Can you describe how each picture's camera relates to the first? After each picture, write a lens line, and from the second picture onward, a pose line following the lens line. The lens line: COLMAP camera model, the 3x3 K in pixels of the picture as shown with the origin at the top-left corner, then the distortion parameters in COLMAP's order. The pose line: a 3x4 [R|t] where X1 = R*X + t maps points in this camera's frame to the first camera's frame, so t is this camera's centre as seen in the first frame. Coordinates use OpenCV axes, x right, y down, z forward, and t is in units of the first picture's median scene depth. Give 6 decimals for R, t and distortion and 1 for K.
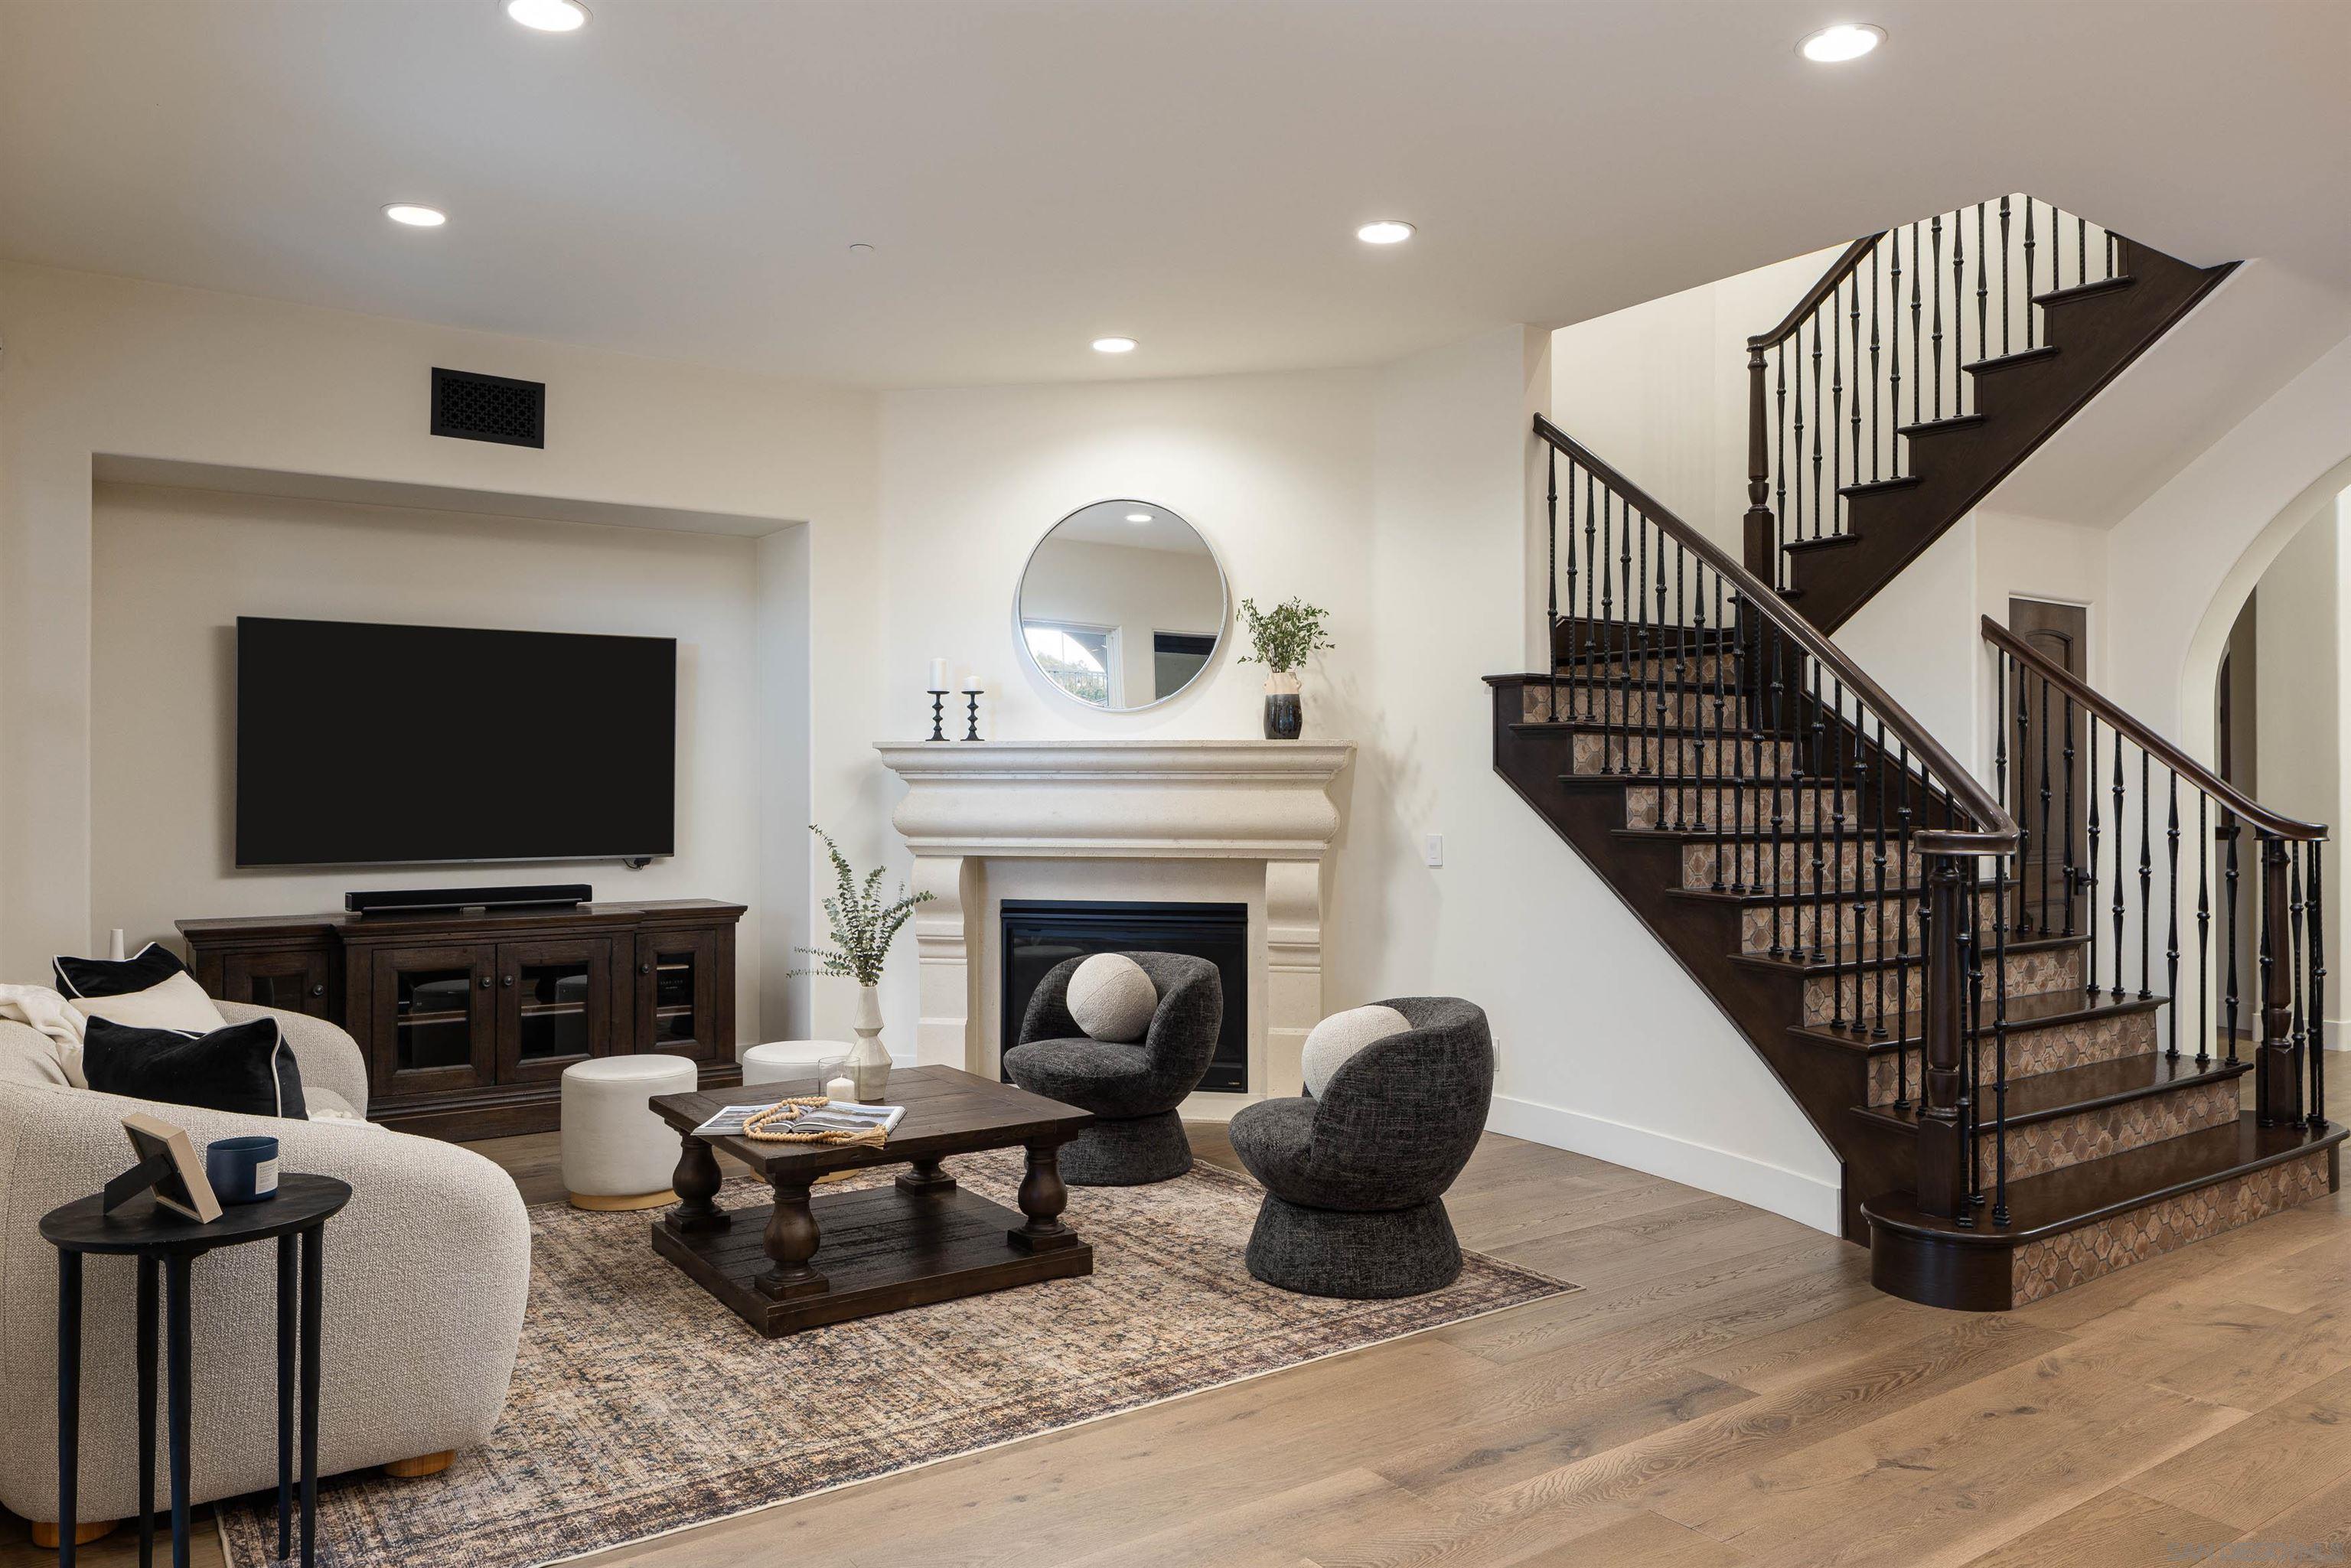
lens RADIAL K [[1633.1, 0, 1182.9], [0, 1633.1, 769.6], [0, 0, 1]] dist [-0.004339, -0.000149]
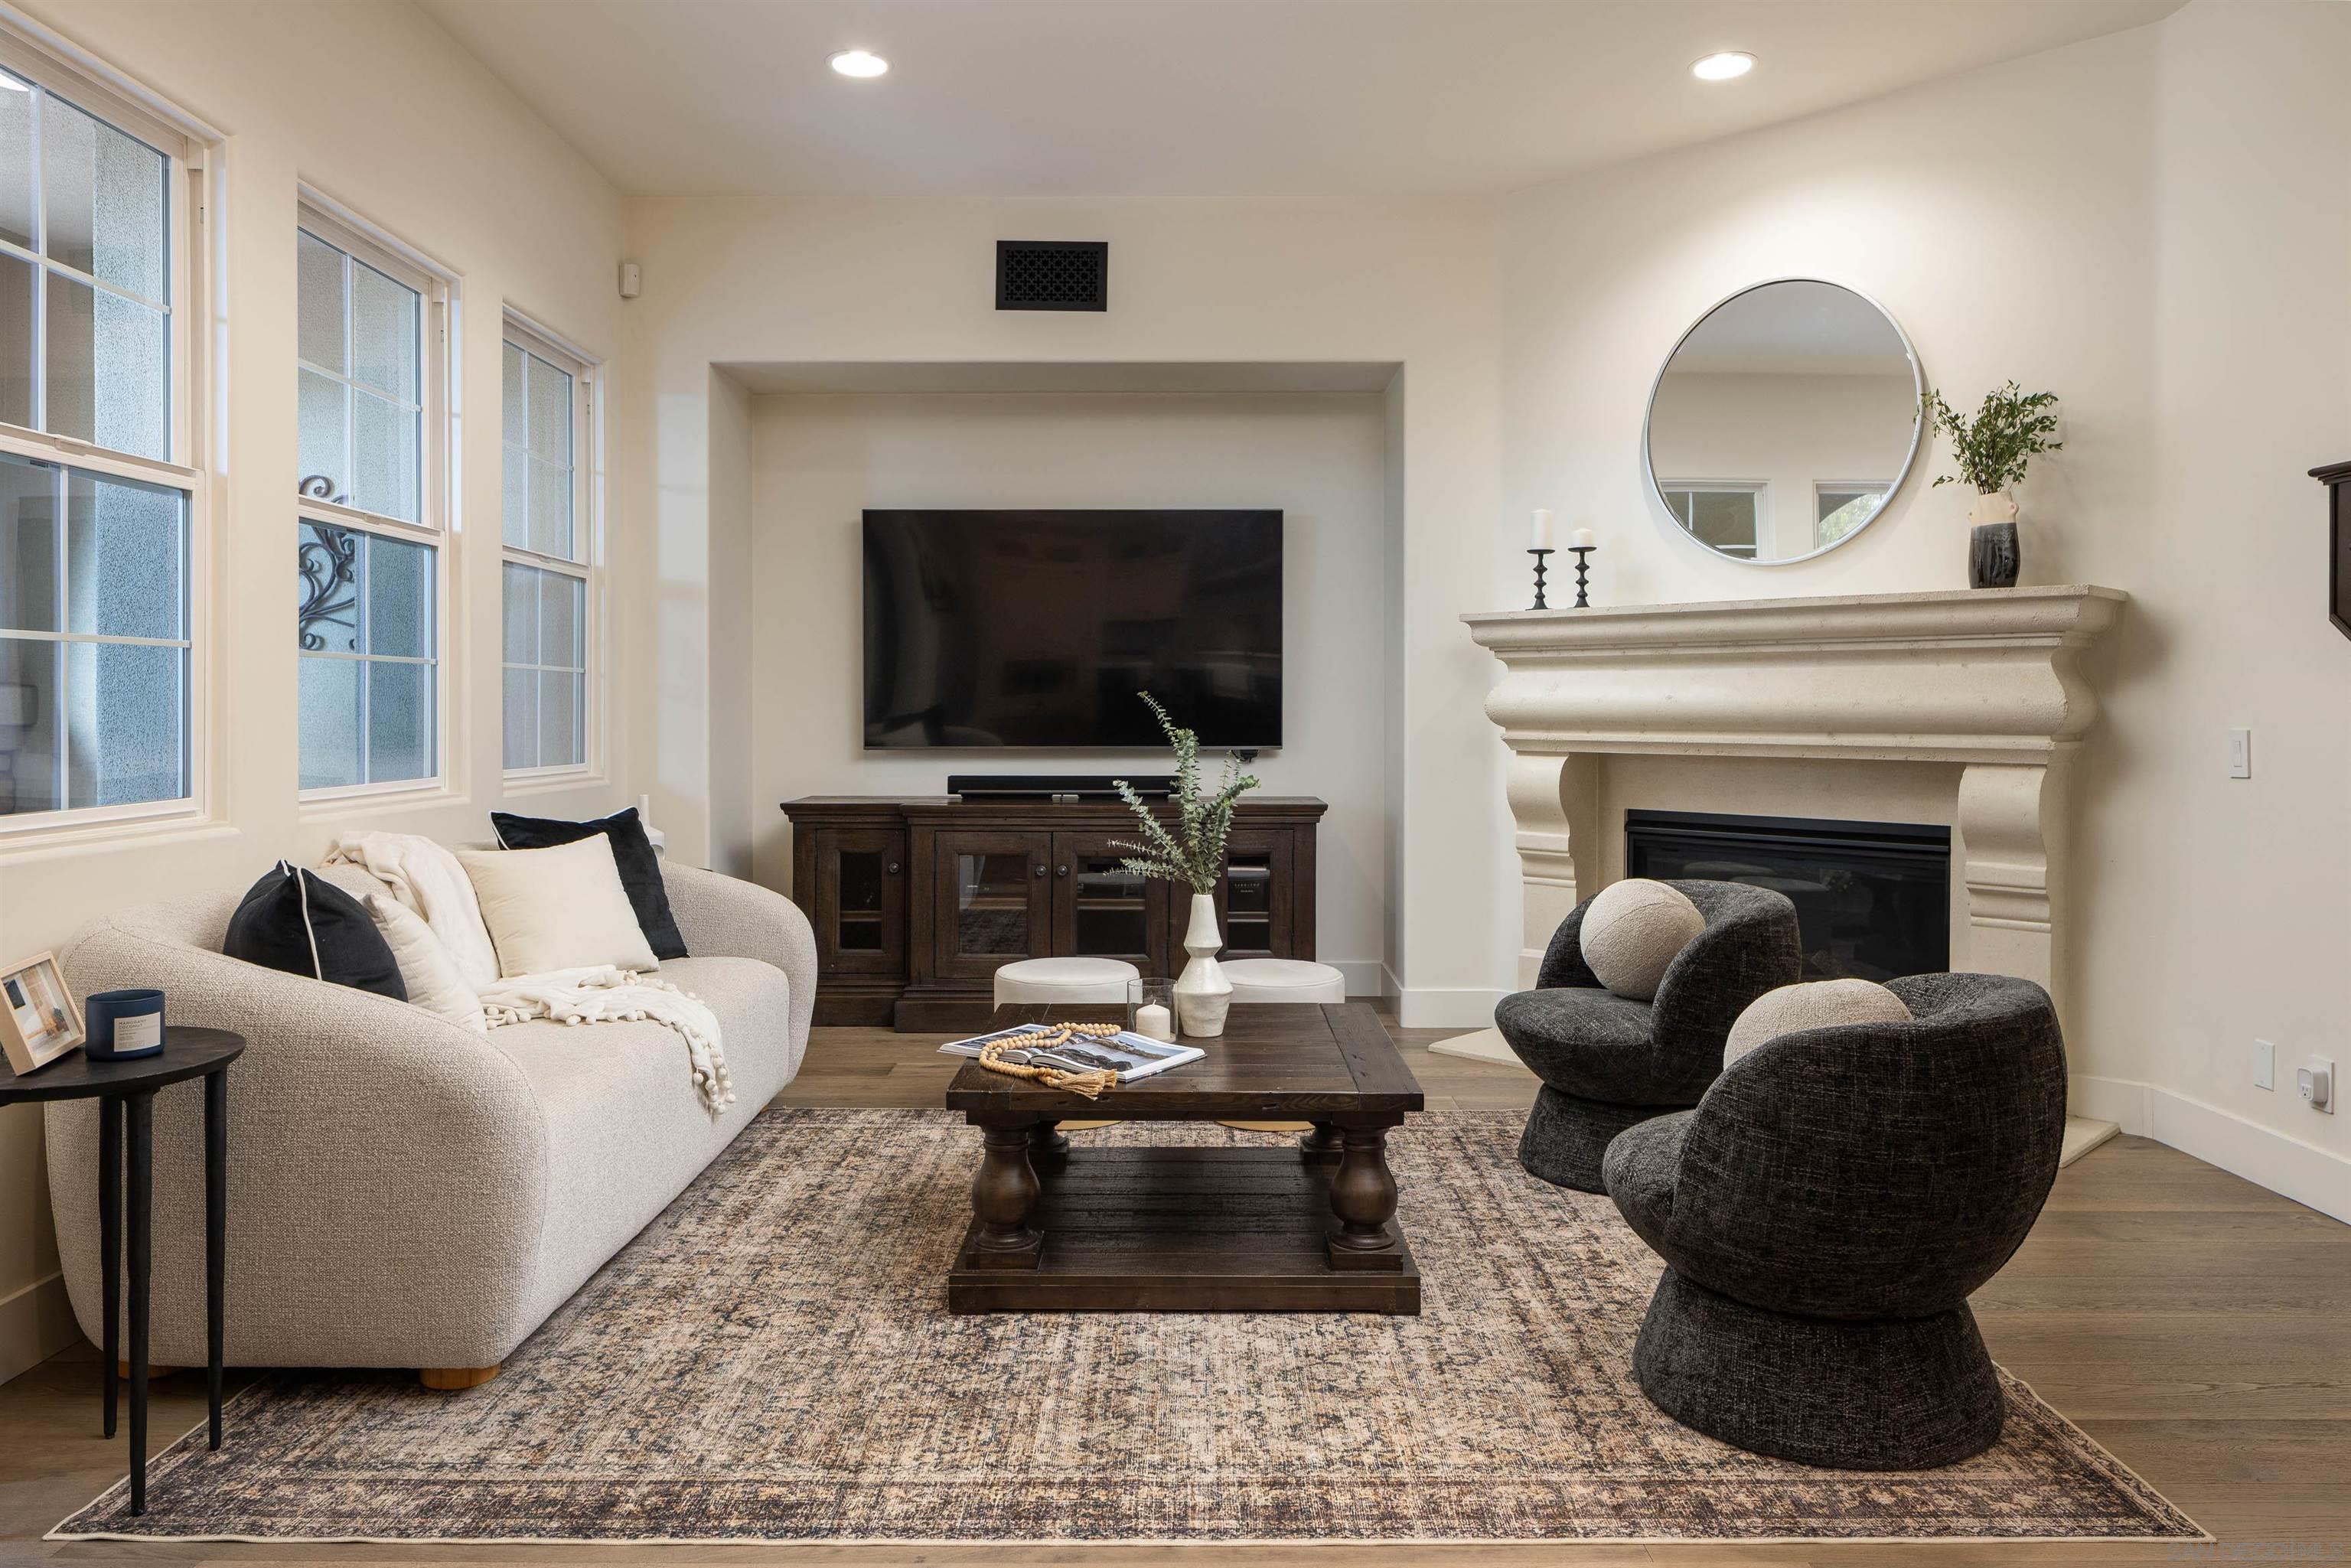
lens RADIAL K [[1633.1, 0, 1180.7], [0, 1633.1, 705.4], [0, 0, 1]] dist [-0.004339, -0.000149]
pose [[0.814901, 0.000278, -0.579600, 0.202243], [0.004115, 0.999972, 0.006265, 0.027254], [0.579585, -0.007490, 0.814877, 0.265779]]
